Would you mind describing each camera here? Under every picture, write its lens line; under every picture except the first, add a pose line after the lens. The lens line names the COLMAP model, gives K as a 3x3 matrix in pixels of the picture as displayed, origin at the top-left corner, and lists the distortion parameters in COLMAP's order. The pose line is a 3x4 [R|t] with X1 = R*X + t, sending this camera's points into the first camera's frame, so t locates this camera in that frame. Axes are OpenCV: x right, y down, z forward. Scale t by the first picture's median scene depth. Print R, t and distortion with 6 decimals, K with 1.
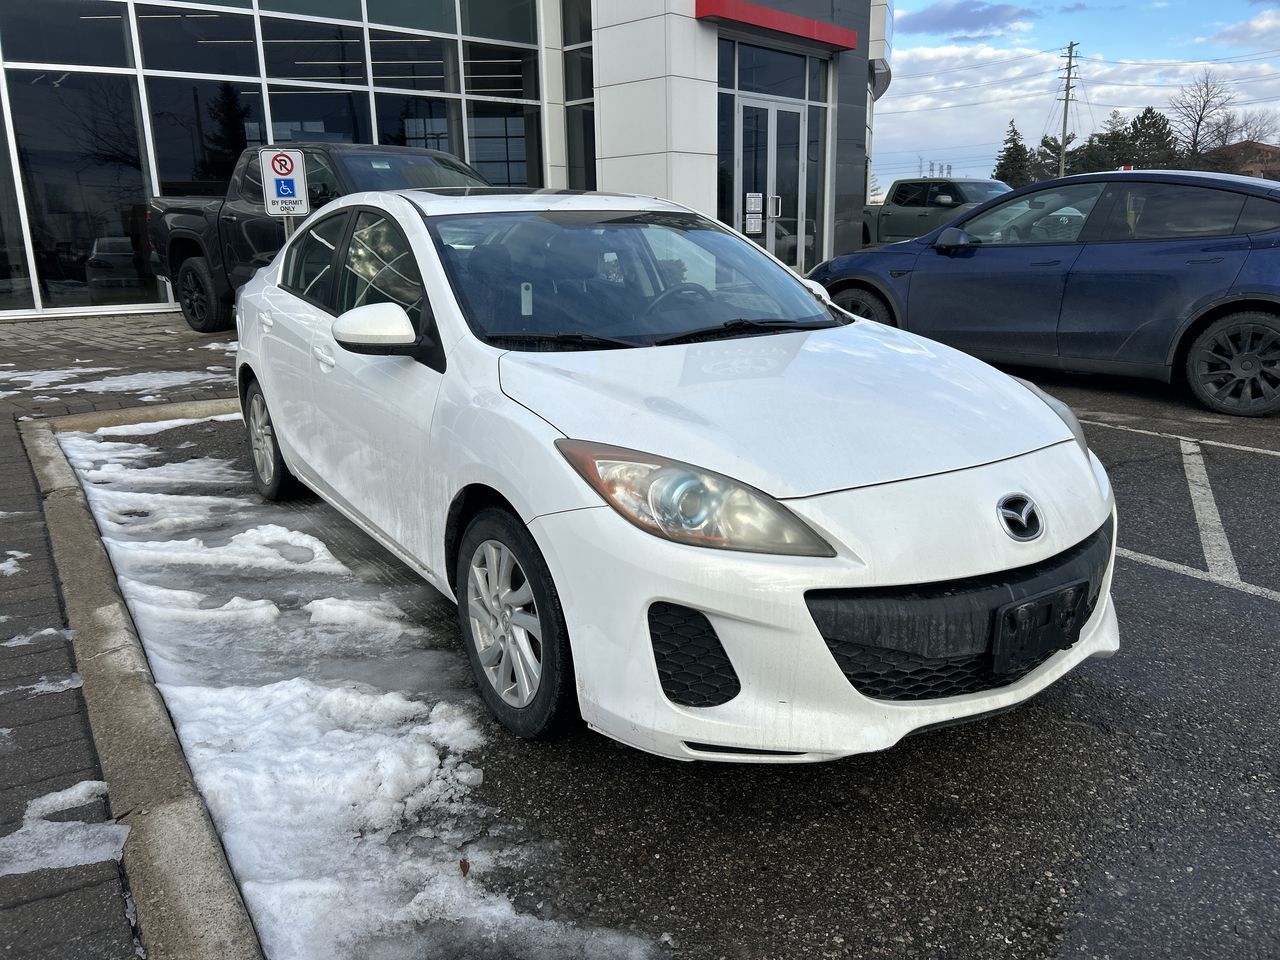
lens RADIAL K [[966.9, 0, 632.7], [0, 966.9, 462.8], [0, 0, 1]] dist [0.044212, -0.049819]
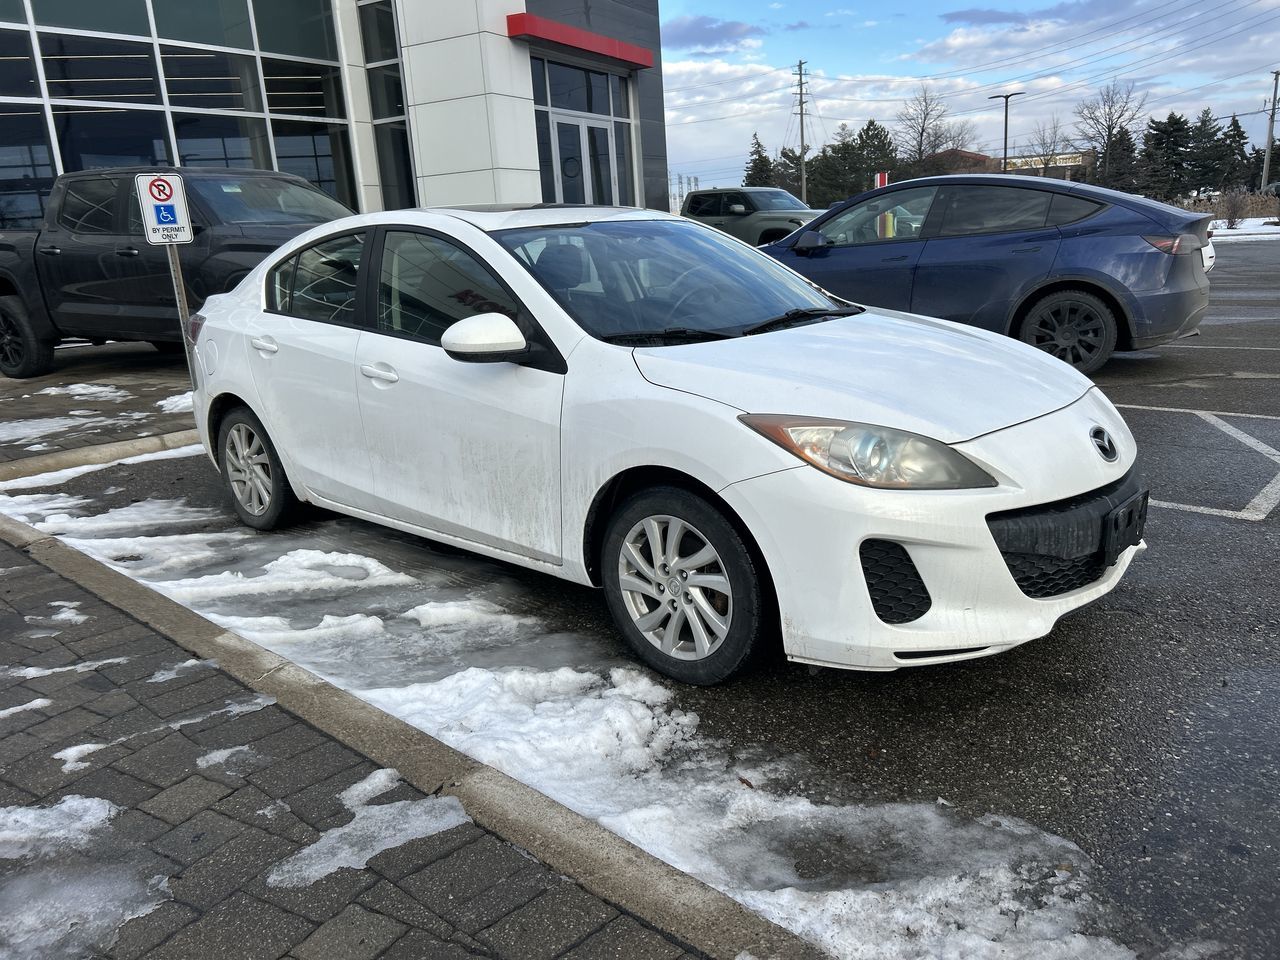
lens RADIAL K [[966.9, 0, 644.0], [0, 966.9, 479.6], [0, 0, 1]] dist [0.044212, -0.049819]
pose [[0.967512, -0.098596, 0.232806, -0.409673], [0.098398, 0.995069, 0.012496, 0.023096], [-0.232890, 0.010818, 0.972443, -0.079593]]
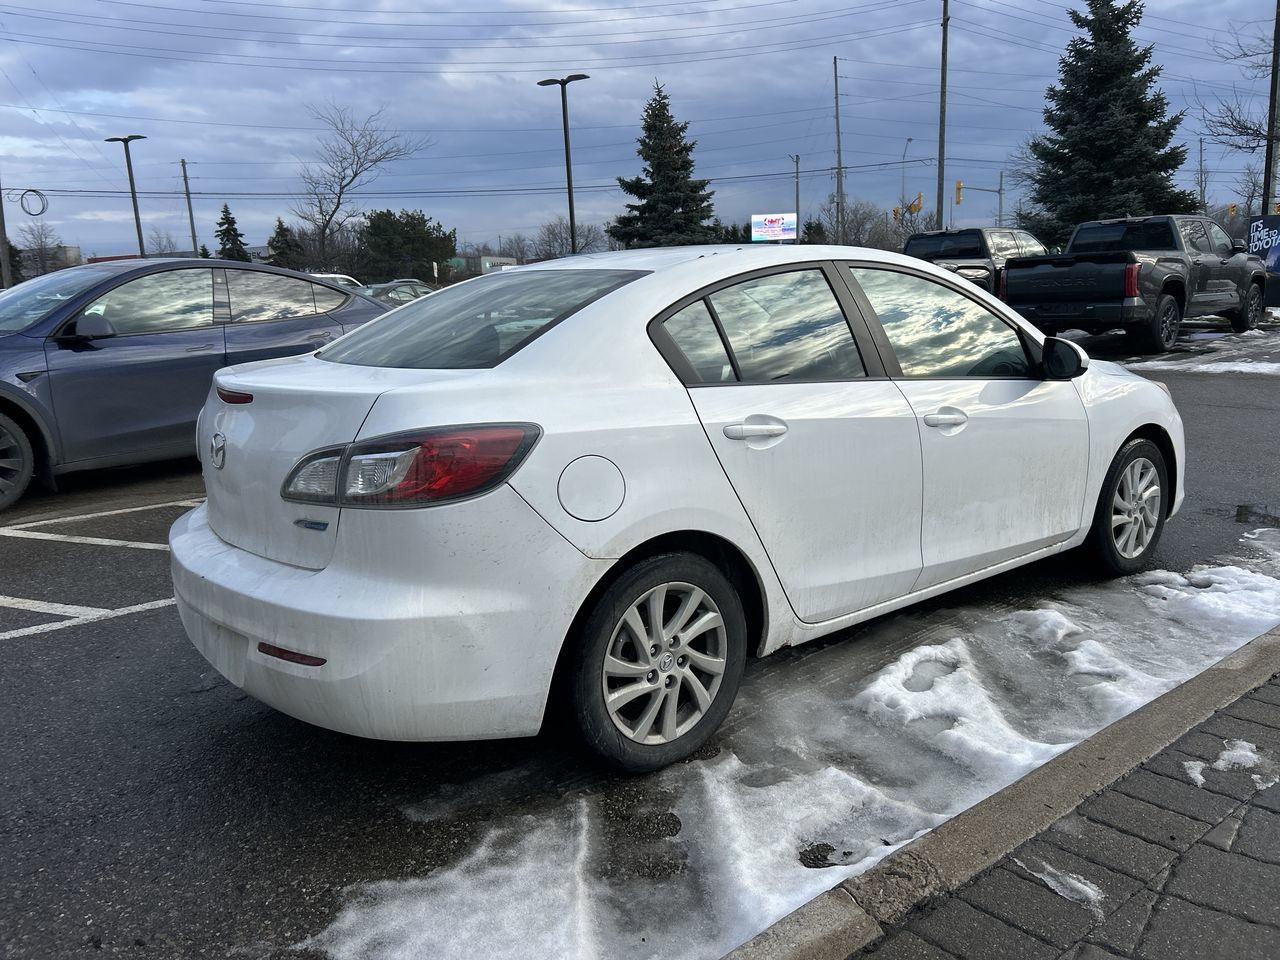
lens RADIAL K [[966.9, 0, 645.6], [0, 966.9, 478.9], [0, 0, 1]] dist [0.044212, -0.049819]
pose [[-0.094427, -0.180068, 0.979111, -1.652341], [0.271002, 0.941715, 0.199326, -0.435152], [-0.957936, 0.284163, -0.040124, 1.830267]]
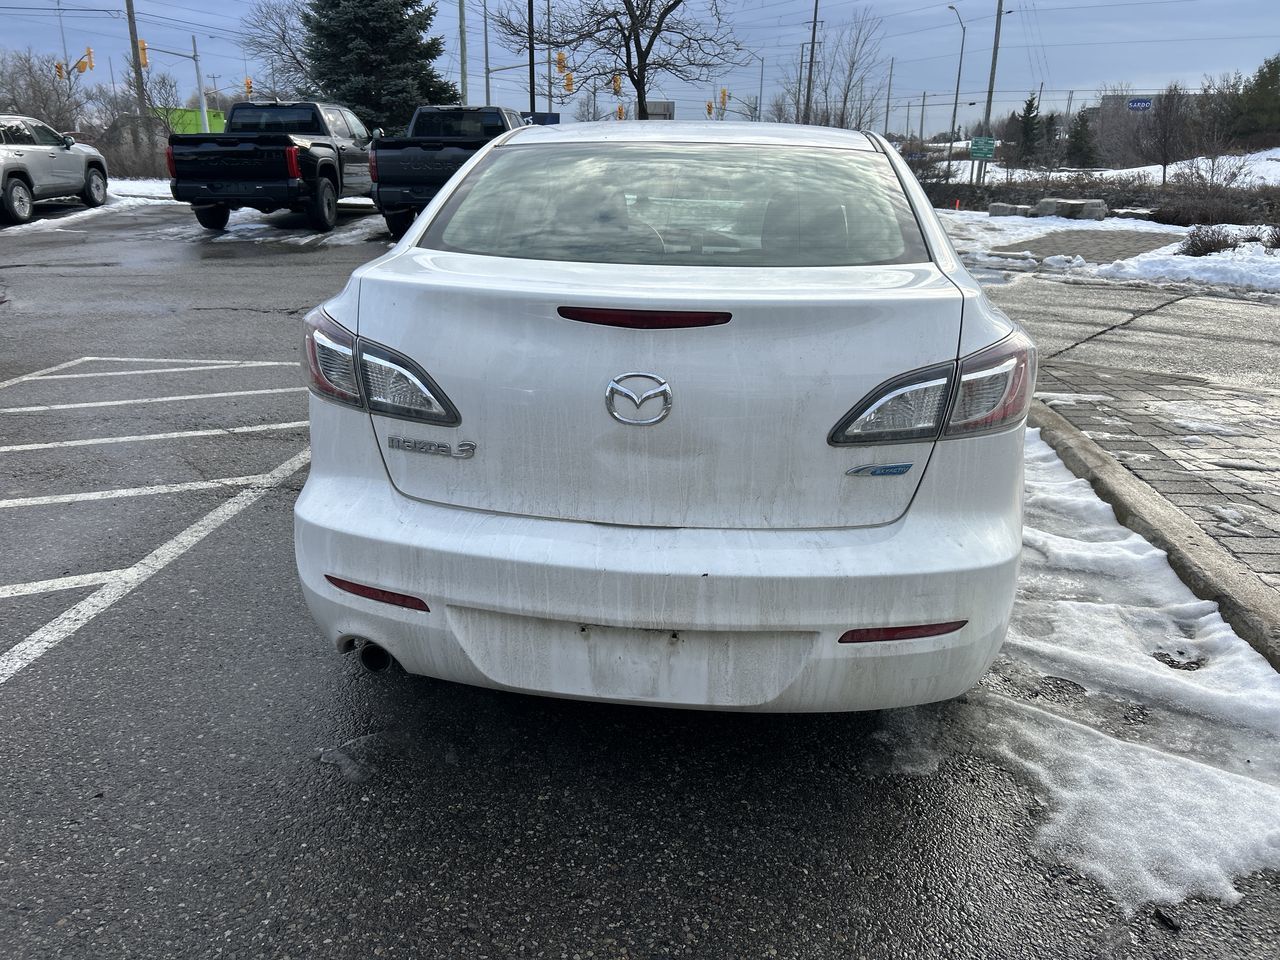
lens RADIAL K [[966.9, 0, 629.9], [0, 966.9, 478.3], [0, 0, 1]] dist [0.044212, -0.049819]
pose [[-0.766515, -0.200950, 0.609978, -1.036030], [0.149283, 0.868022, 0.473552, -0.664030], [-0.624635, 0.454044, -0.635354, 2.687569]]
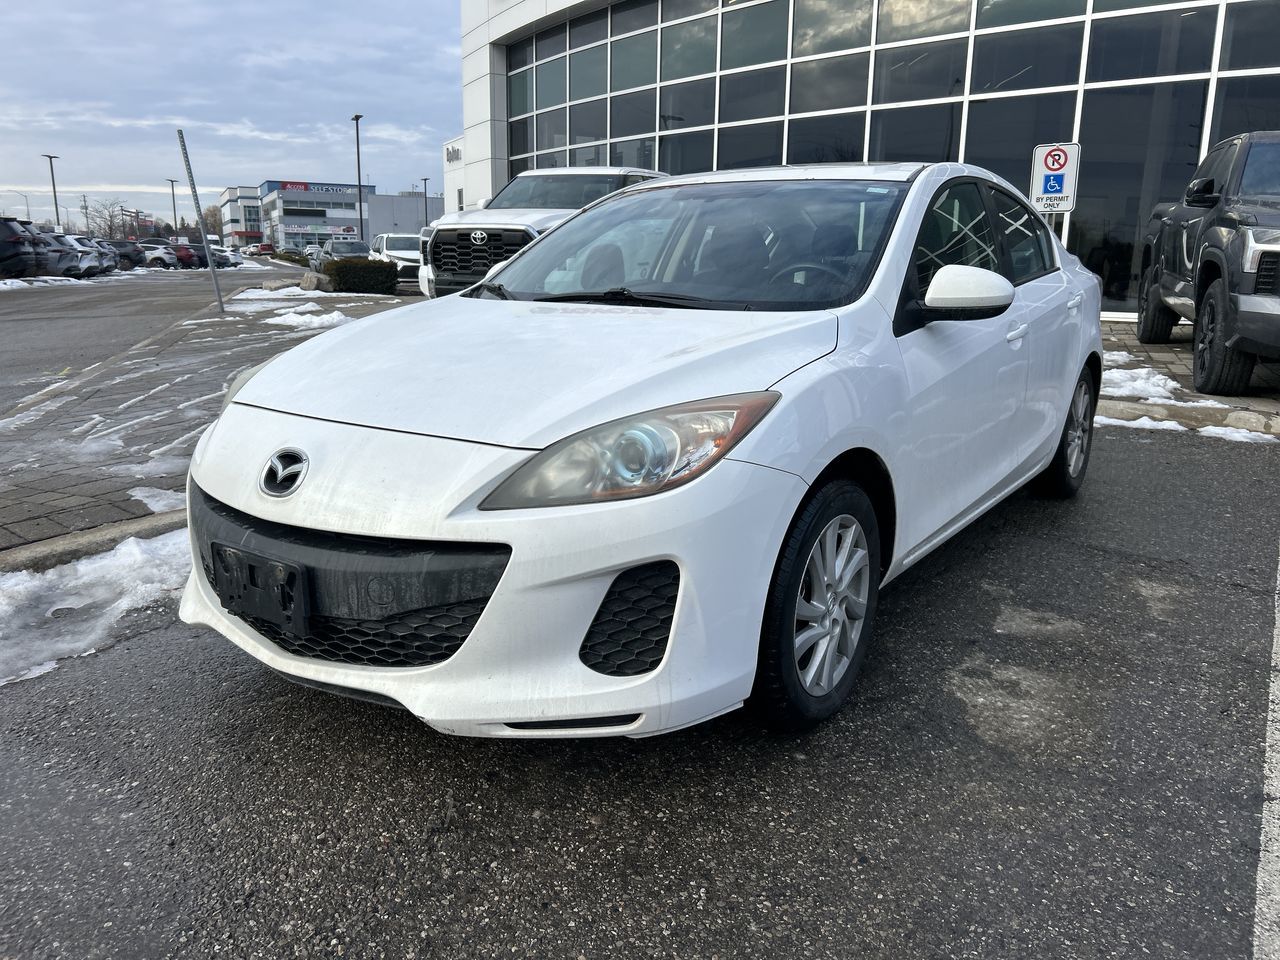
lens RADIAL K [[966.9, 0, 636.6], [0, 966.9, 473.8], [0, 0, 1]] dist [0.044212, -0.049819]
pose [[0.361288, 0.226160, -0.904612, 1.156433], [-0.238020, 0.960370, 0.145039, -0.134426], [0.901564, 0.162915, 0.400801, 0.787962]]
